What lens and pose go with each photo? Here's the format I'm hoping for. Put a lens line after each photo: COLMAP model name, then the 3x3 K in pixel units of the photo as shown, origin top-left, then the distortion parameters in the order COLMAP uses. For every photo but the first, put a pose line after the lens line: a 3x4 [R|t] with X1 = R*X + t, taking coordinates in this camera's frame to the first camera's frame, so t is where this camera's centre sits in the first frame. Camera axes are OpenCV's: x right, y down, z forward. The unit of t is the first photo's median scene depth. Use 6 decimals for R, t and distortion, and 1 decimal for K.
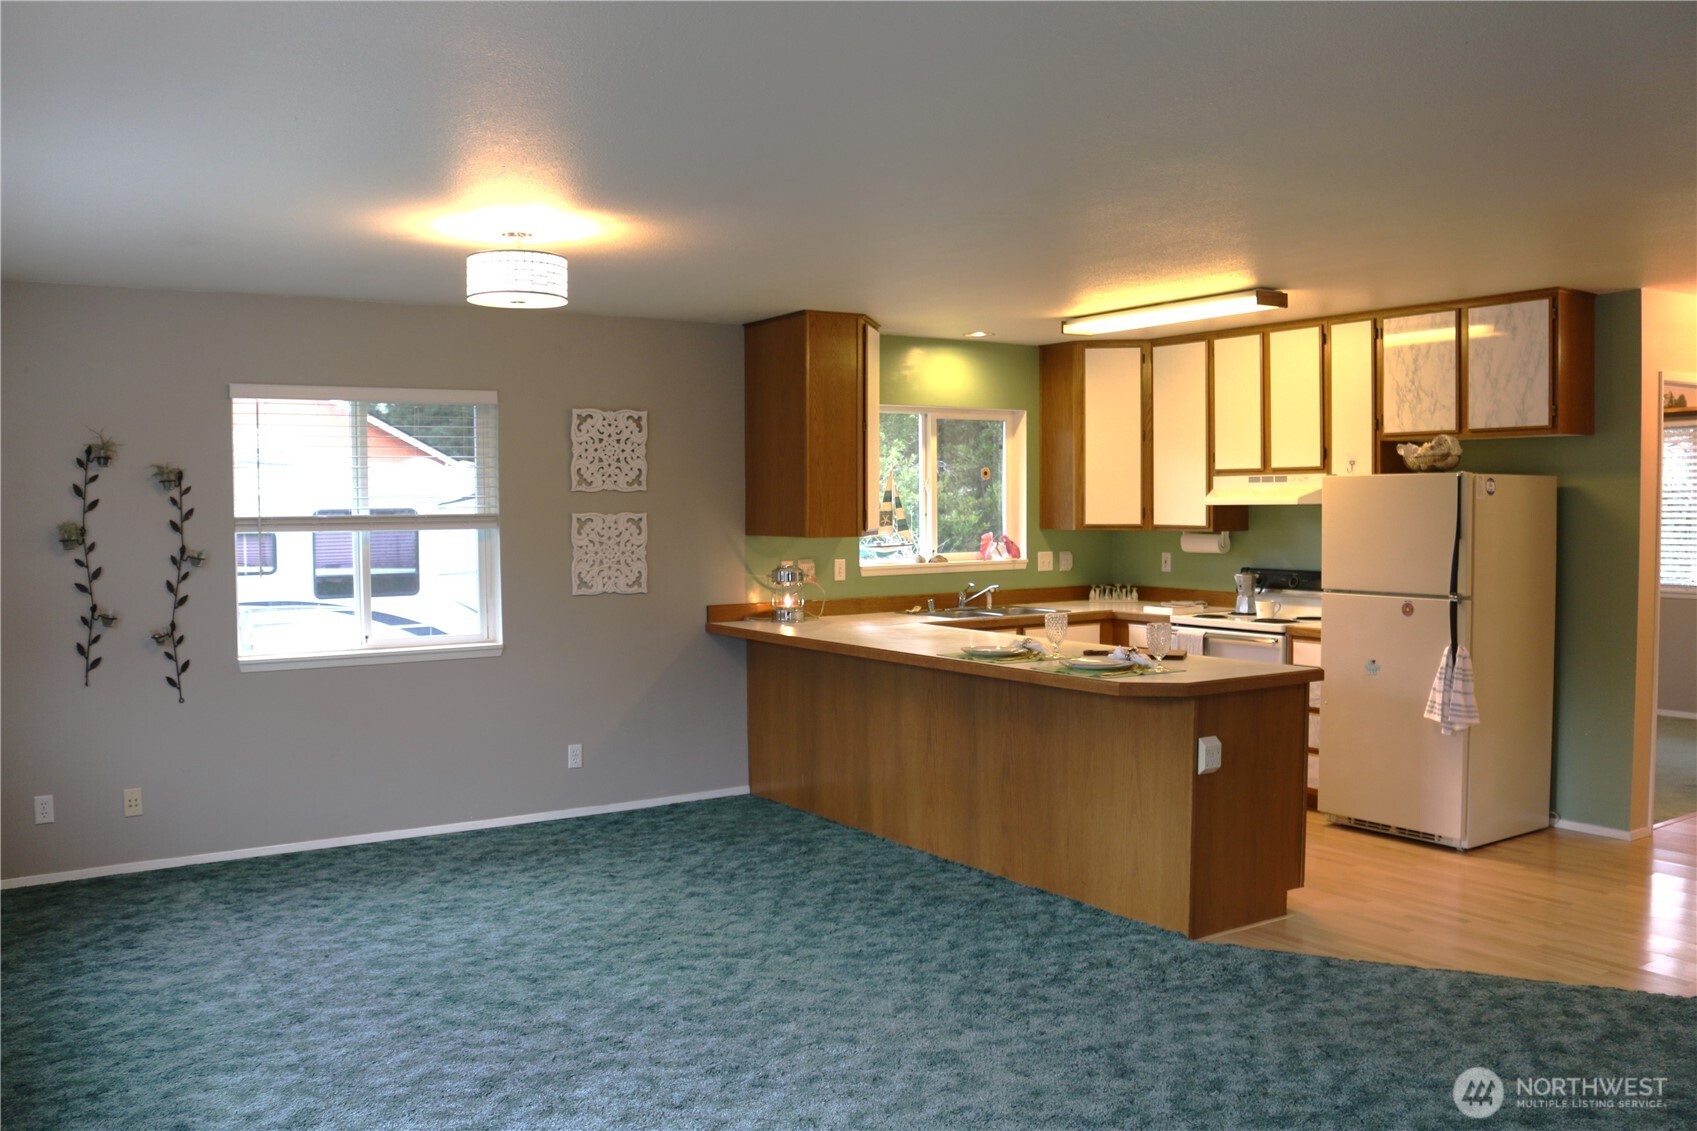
lens RADIAL K [[1389.3, 0, 851.7], [0, 1389.3, 575.5], [0, 0, 1]] dist [-0.153163, 0.129393]
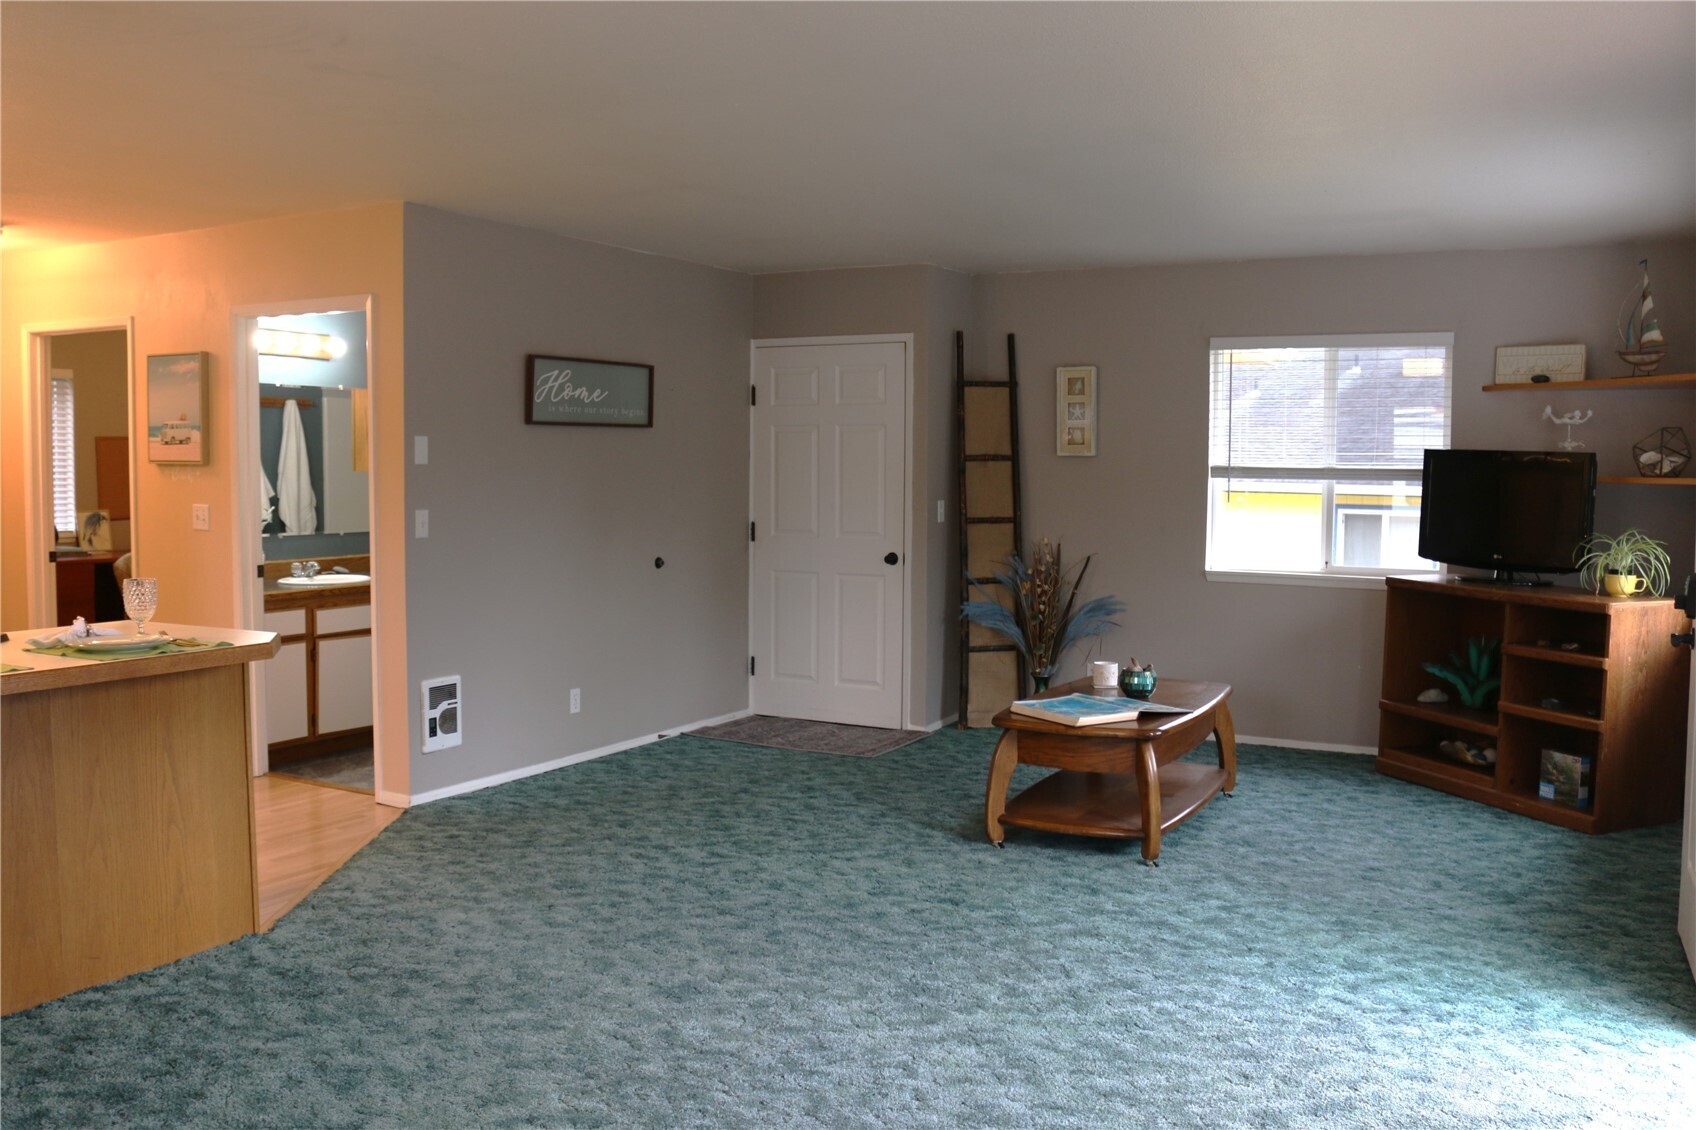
lens RADIAL K [[1404.0, 0, 848.0], [0, 1404.0, 565.0], [0, 0, 1]] dist [-0.149650, 0.131535]
pose [[-0.448823, -0.055964, 0.891866, -0.762299], [0.043785, 0.995461, 0.084499, -0.024287], [-0.892547, 0.076975, -0.444336, 1.174867]]
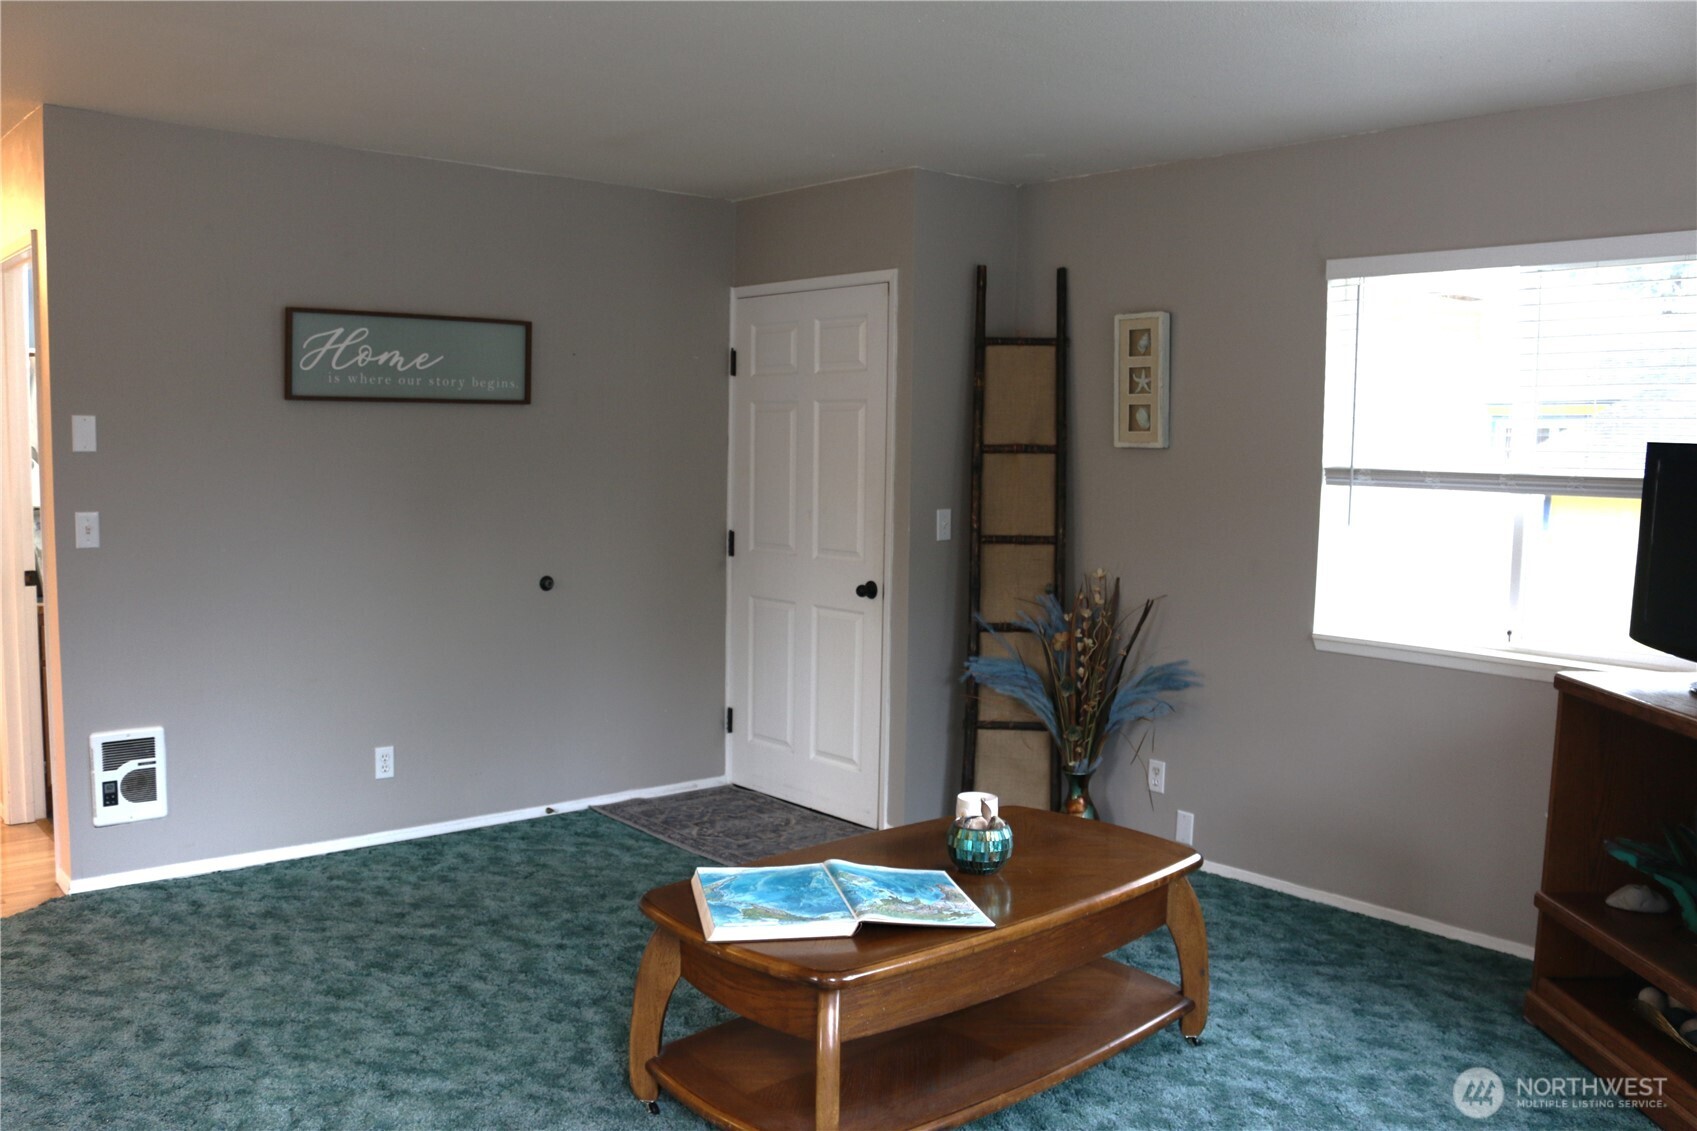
lens RADIAL K [[1389.3, 0, 851.7], [0, 1389.3, 575.5], [0, 0, 1]] dist [-0.153163, 0.129393]
pose [[-0.121614, -0.084419, 0.988981, -0.417698], [0.033963, 0.995439, 0.089147, -0.003364], [-0.991996, 0.044431, -0.118193, 0.471209]]
